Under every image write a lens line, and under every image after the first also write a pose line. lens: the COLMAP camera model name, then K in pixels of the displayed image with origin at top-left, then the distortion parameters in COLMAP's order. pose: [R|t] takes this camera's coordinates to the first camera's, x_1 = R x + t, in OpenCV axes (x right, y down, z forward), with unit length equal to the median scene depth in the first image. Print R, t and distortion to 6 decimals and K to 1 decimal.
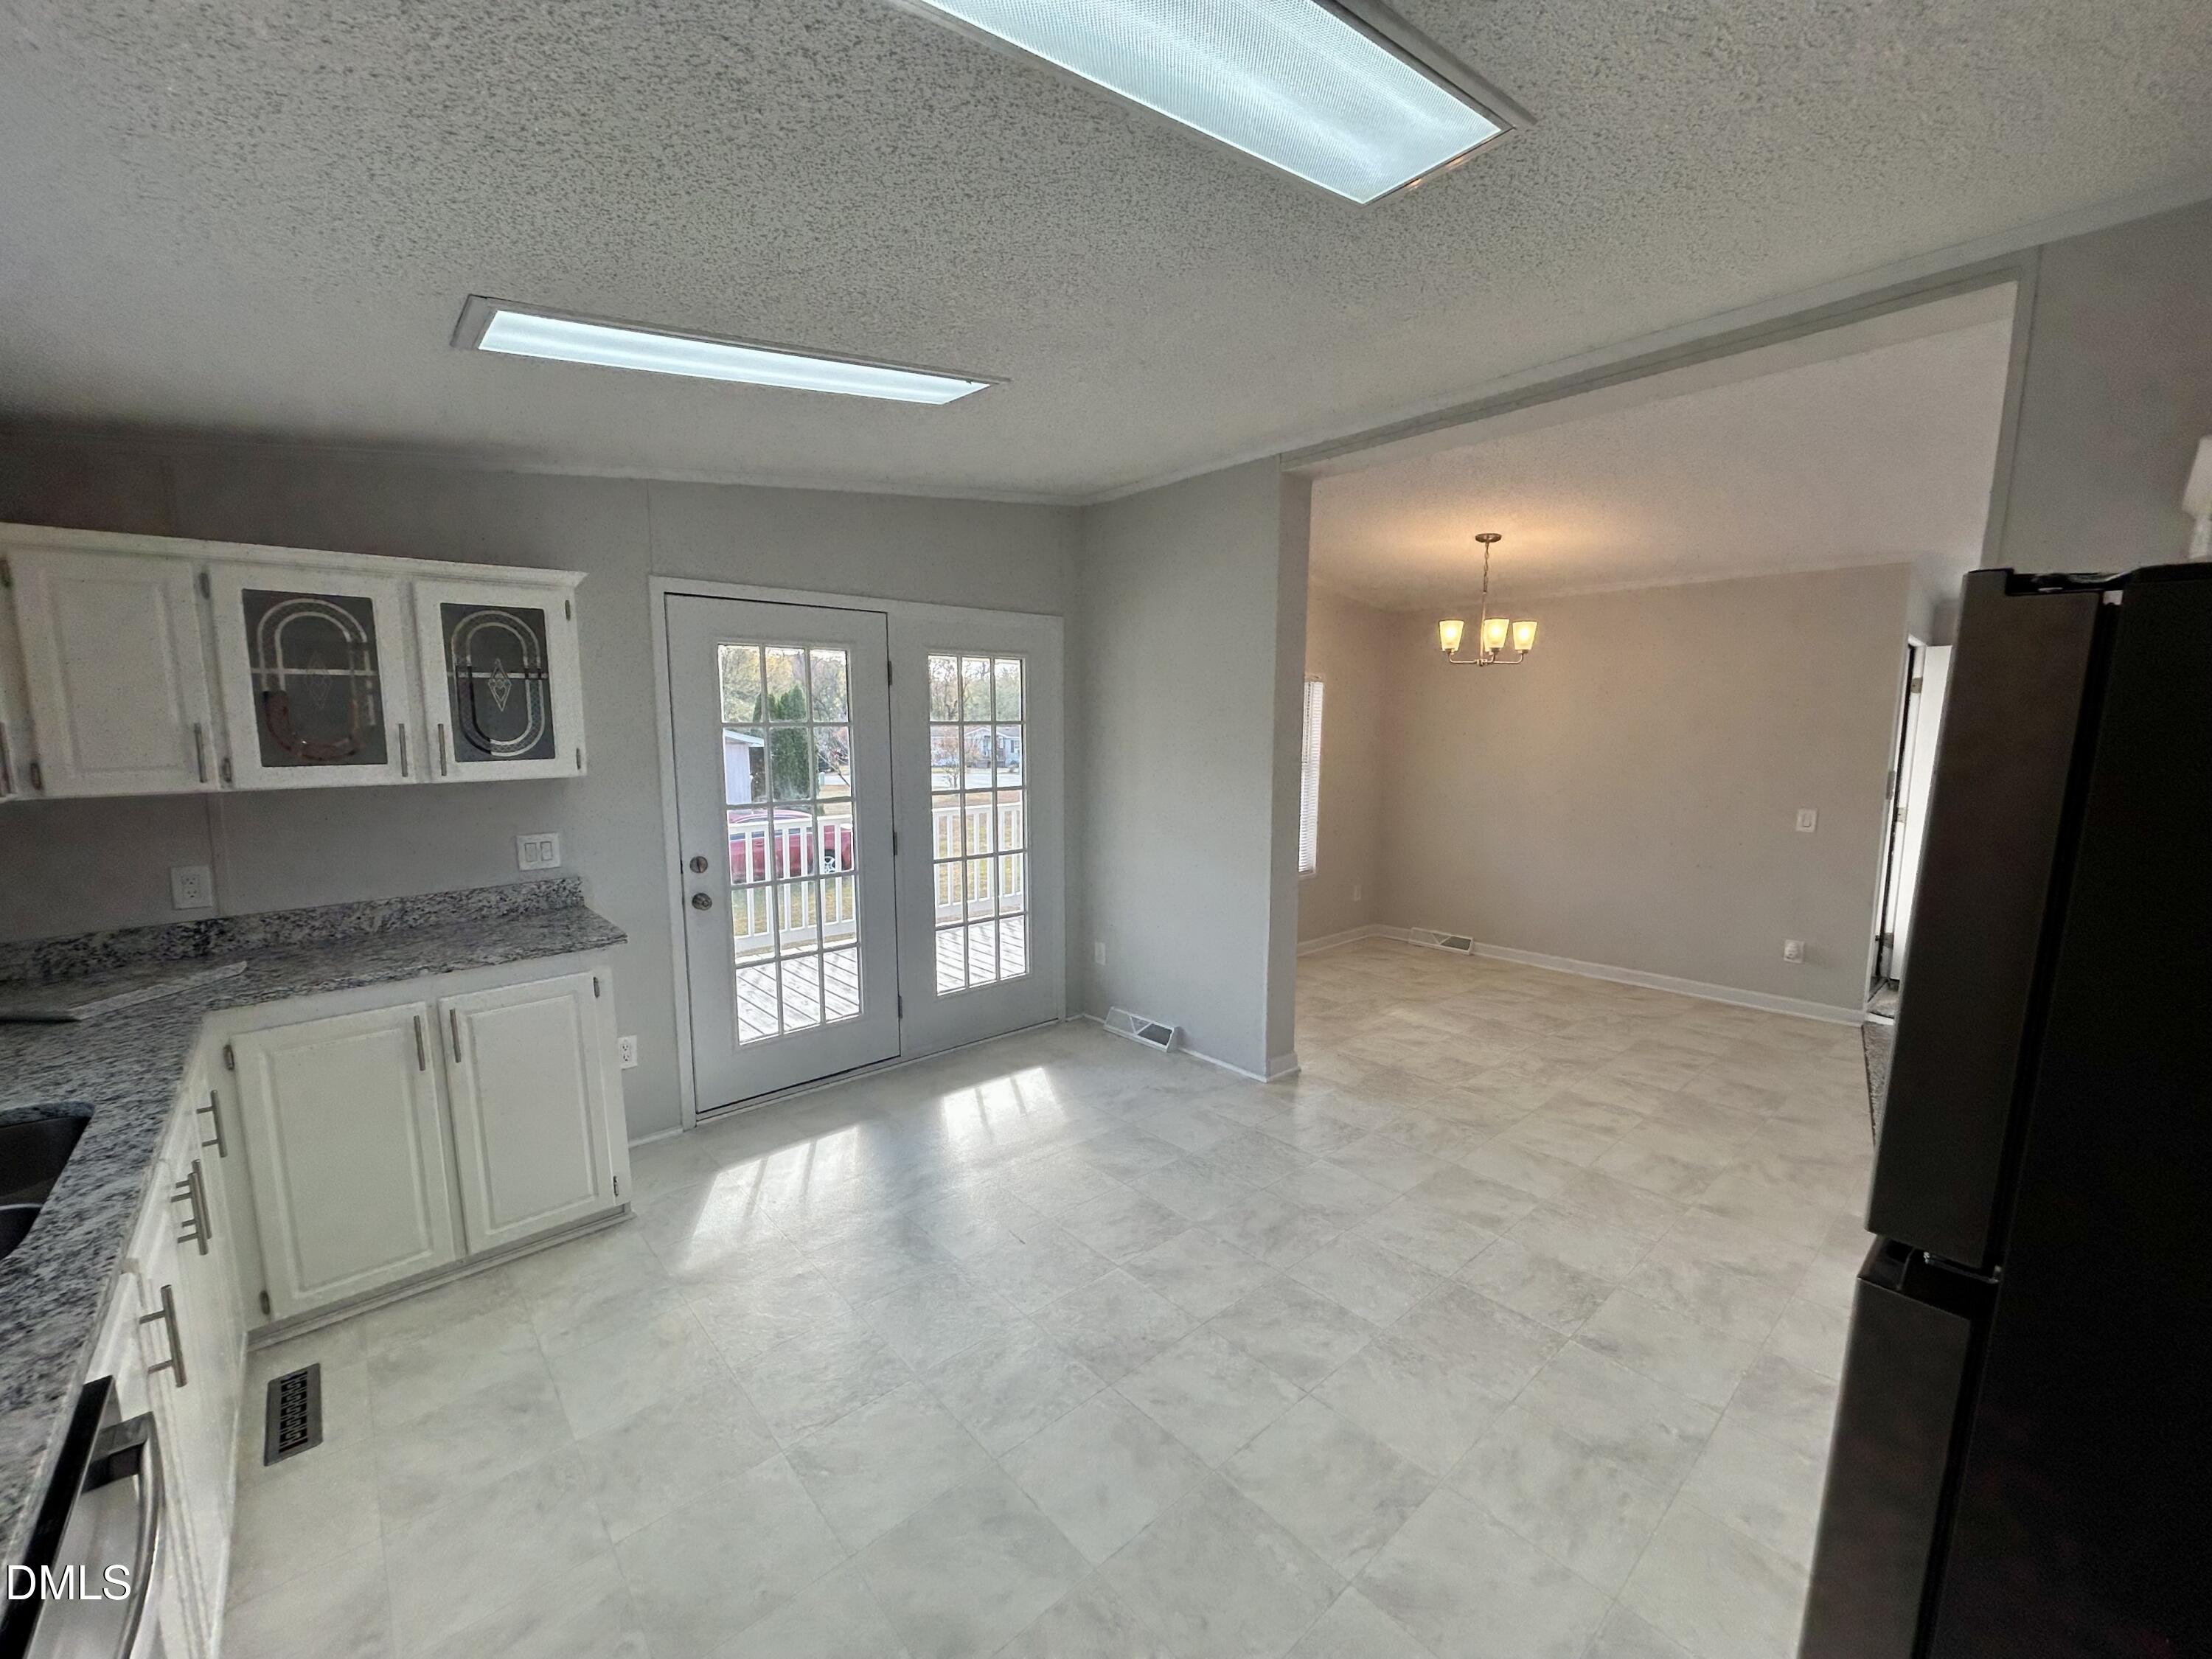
lens RADIAL K [[884.8, 0, 1096.4], [0, 884.8, 830.1], [0, 0, 1]] dist [-0.000533, -0.000088]
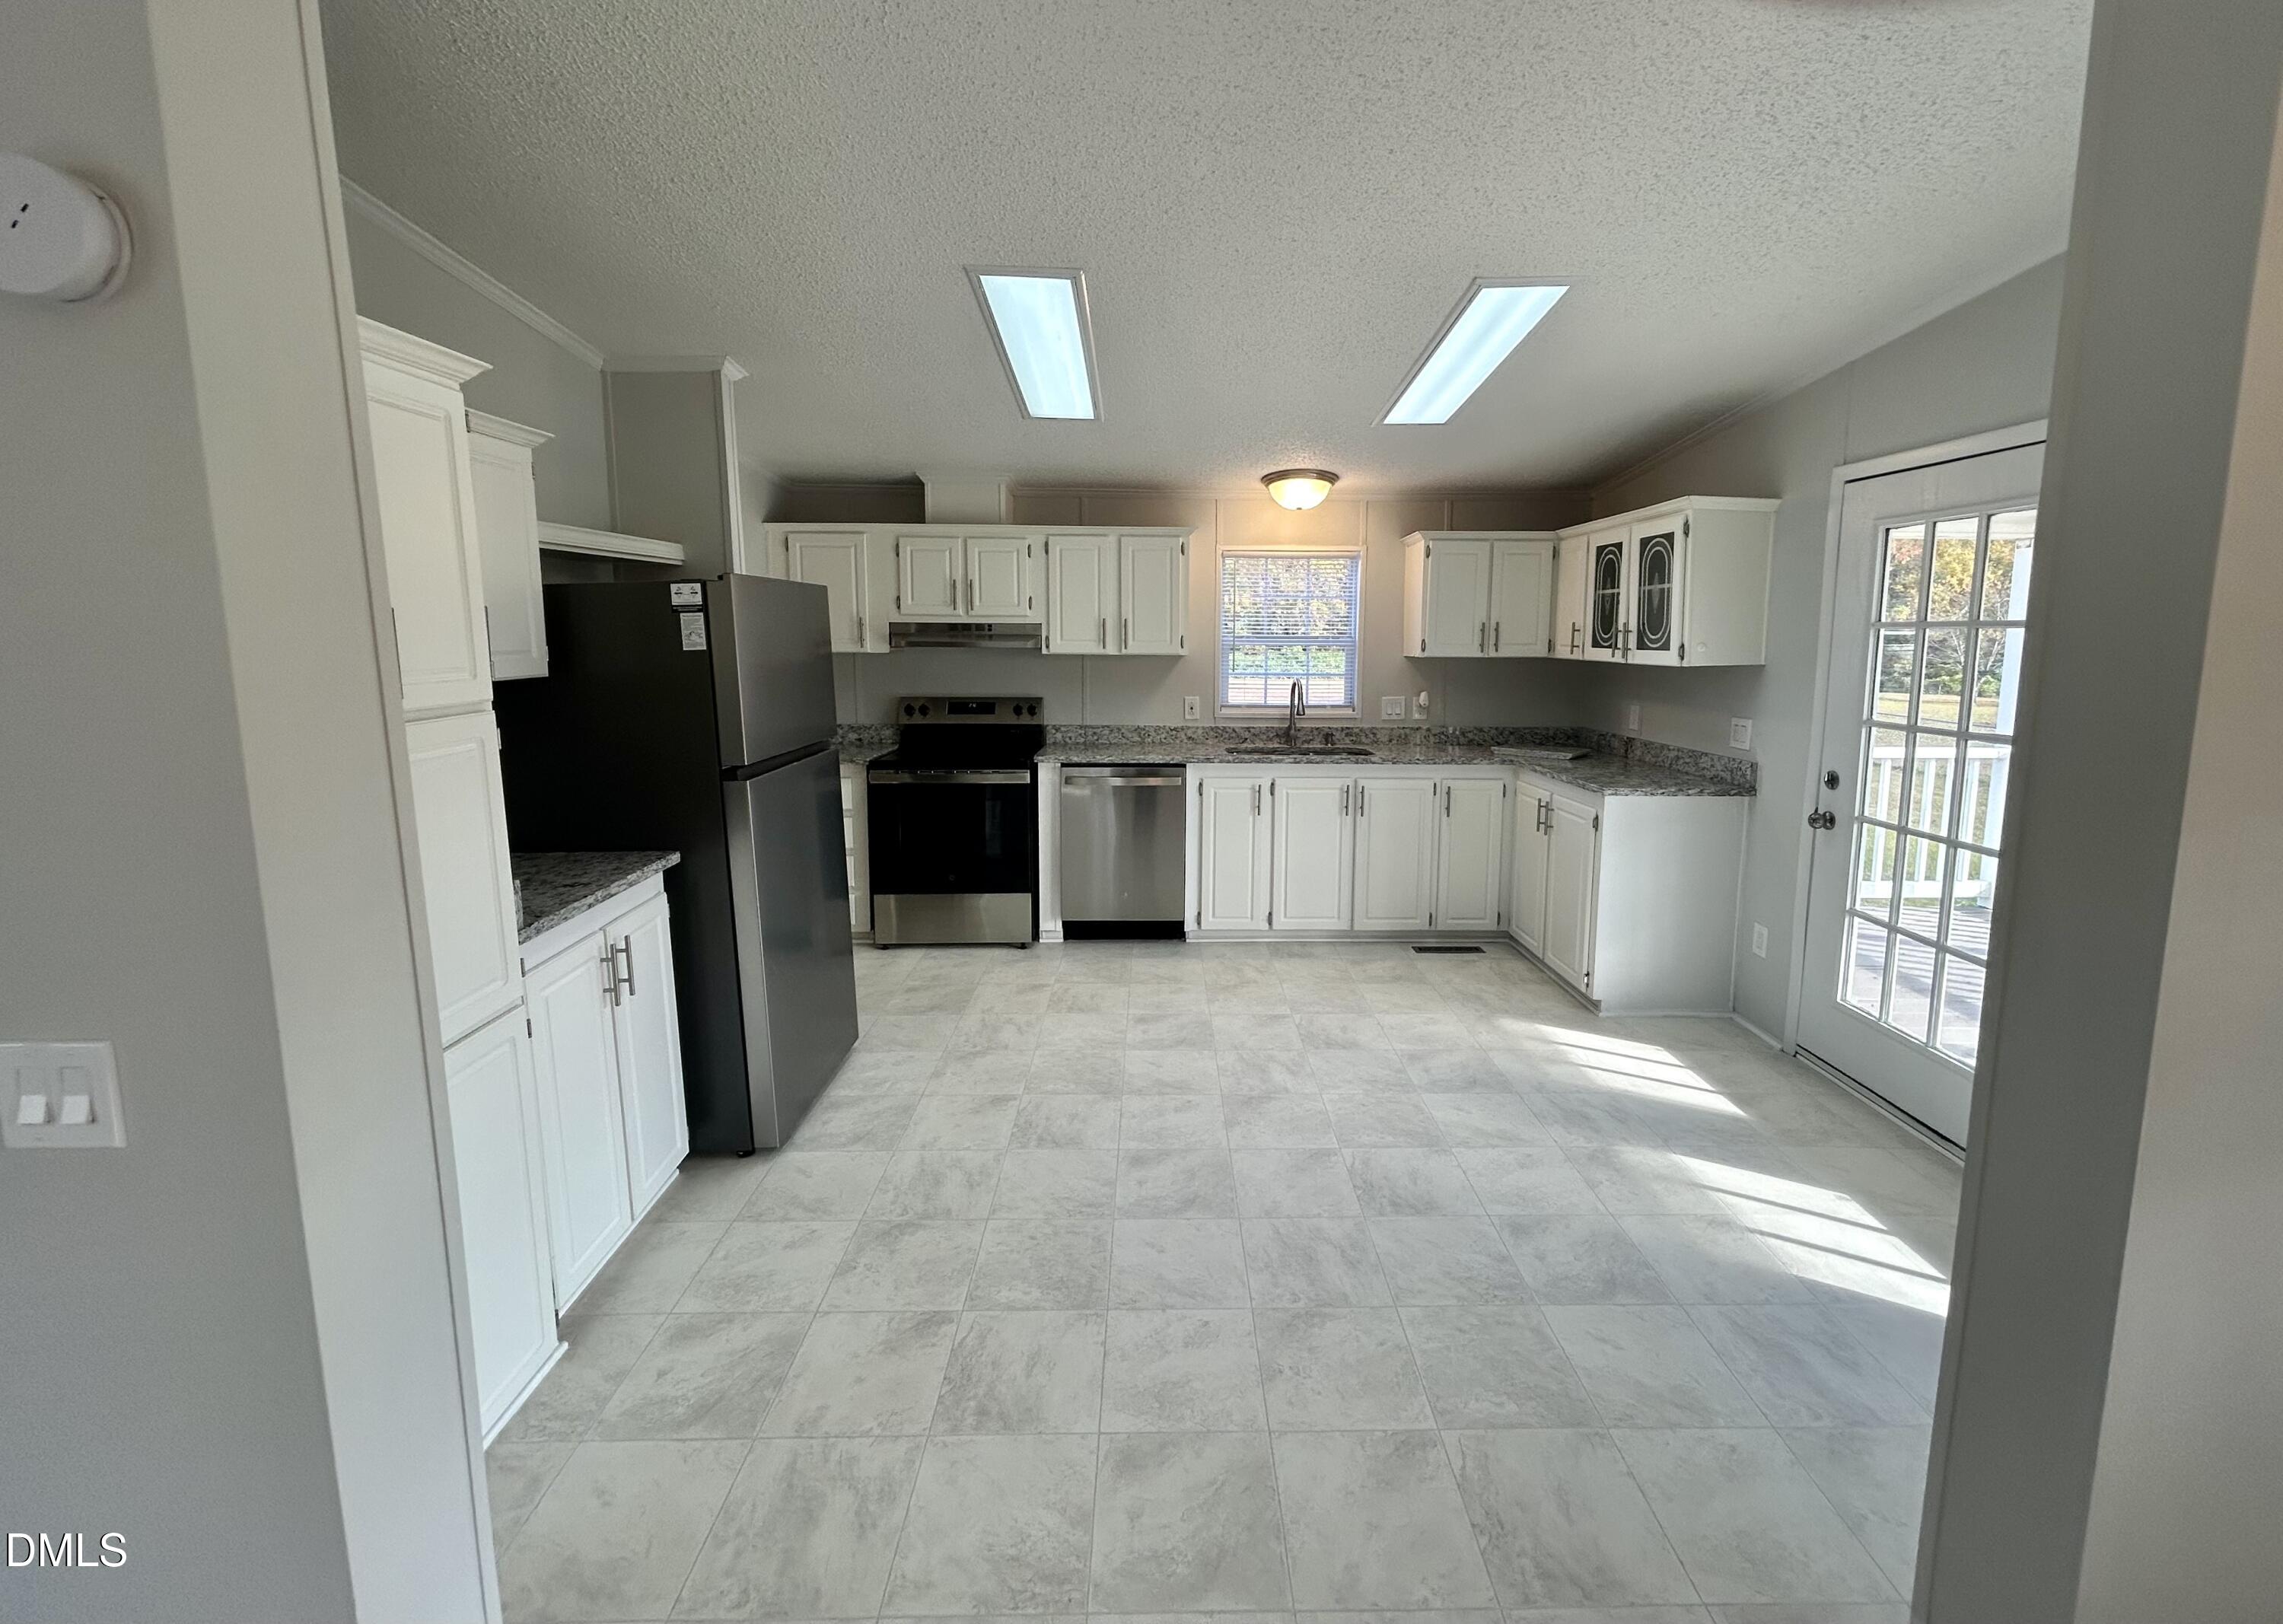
lens RADIAL K [[947.5, 0, 1177.7], [0, 947.5, 744.7], [0, 0, 1]] dist [0.000634, 0.000022]
pose [[-0.642300, 0.087310, -0.761464, 0.786615], [-0.098386, 0.975879, 0.194885, -0.129283], [0.760113, 0.200092, -0.618217, 1.203702]]
